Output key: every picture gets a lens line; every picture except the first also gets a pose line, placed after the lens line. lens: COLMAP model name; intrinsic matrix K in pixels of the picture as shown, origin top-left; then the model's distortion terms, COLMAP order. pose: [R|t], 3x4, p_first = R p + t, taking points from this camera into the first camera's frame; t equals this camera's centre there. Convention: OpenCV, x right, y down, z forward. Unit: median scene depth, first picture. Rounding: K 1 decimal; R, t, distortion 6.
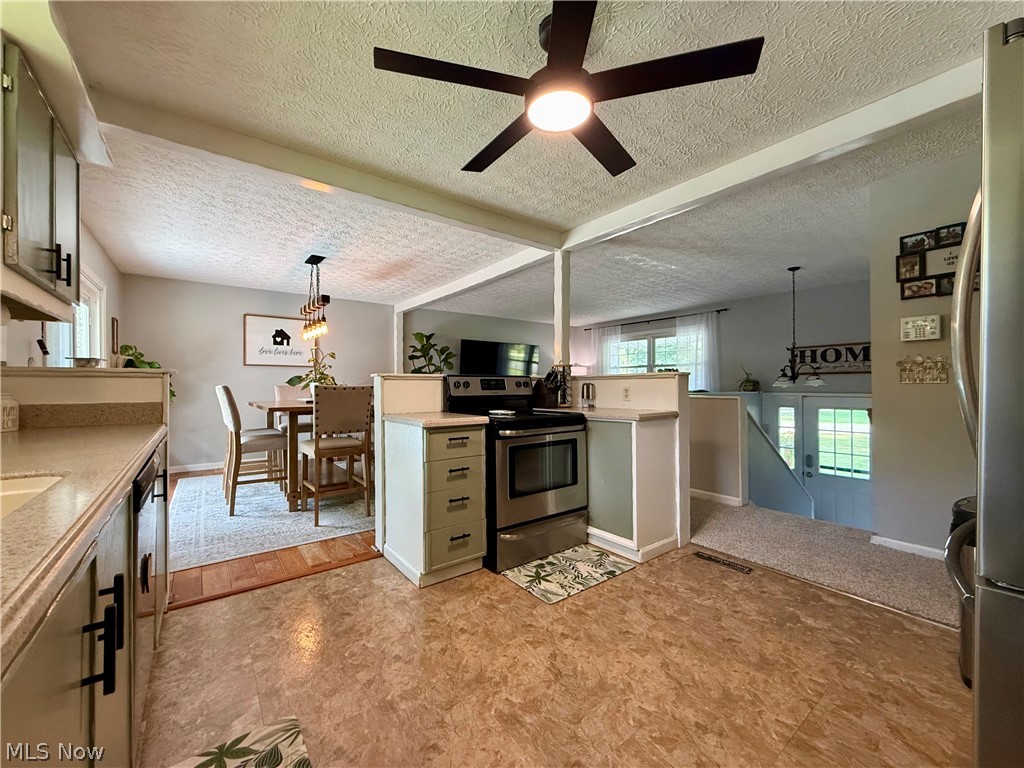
lens RADIAL K [[409.5, 0, 509.7], [0, 409.5, 384.5], [0, 0, 1]] dist [-0.000240, 0.000446]
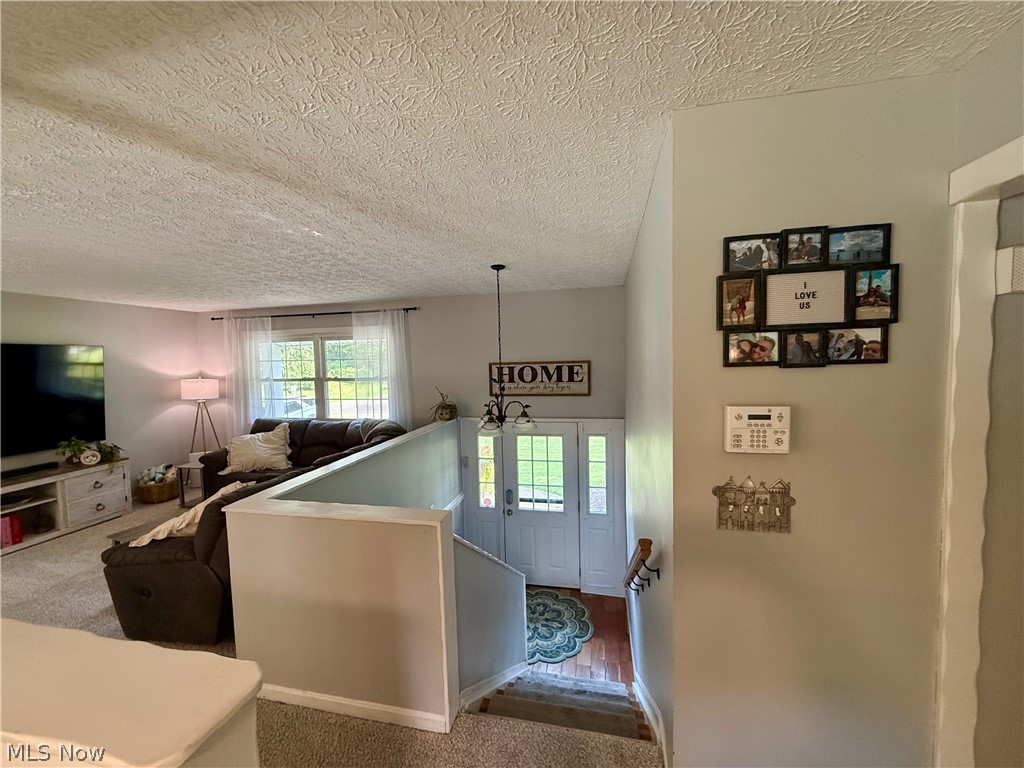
lens RADIAL K [[409.5, 0, 509.7], [0, 409.5, 384.5], [0, 0, 1]] dist [-0.000240, 0.000446]
pose [[0.765560, -0.053592, 0.641129, 0.250362], [0.019006, 0.997974, 0.060726, -0.125990], [-0.643084, -0.034304, 0.765027, 0.450353]]
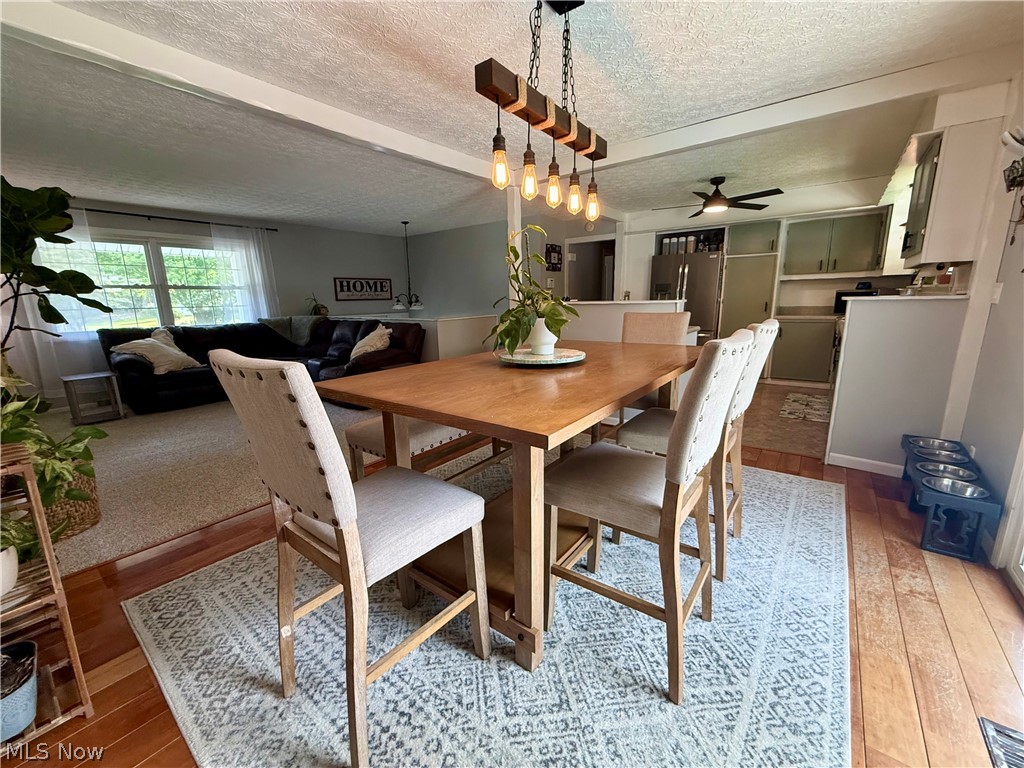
lens RADIAL K [[409.5, 0, 509.7], [0, 409.5, 384.5], [0, 0, 1]] dist [-0.000240, 0.000446]
pose [[-0.261131, -0.188331, 0.946753, -0.837947], [0.021144, 0.979432, 0.200664, -0.017683], [-0.965072, 0.072418, -0.251778, 1.083129]]
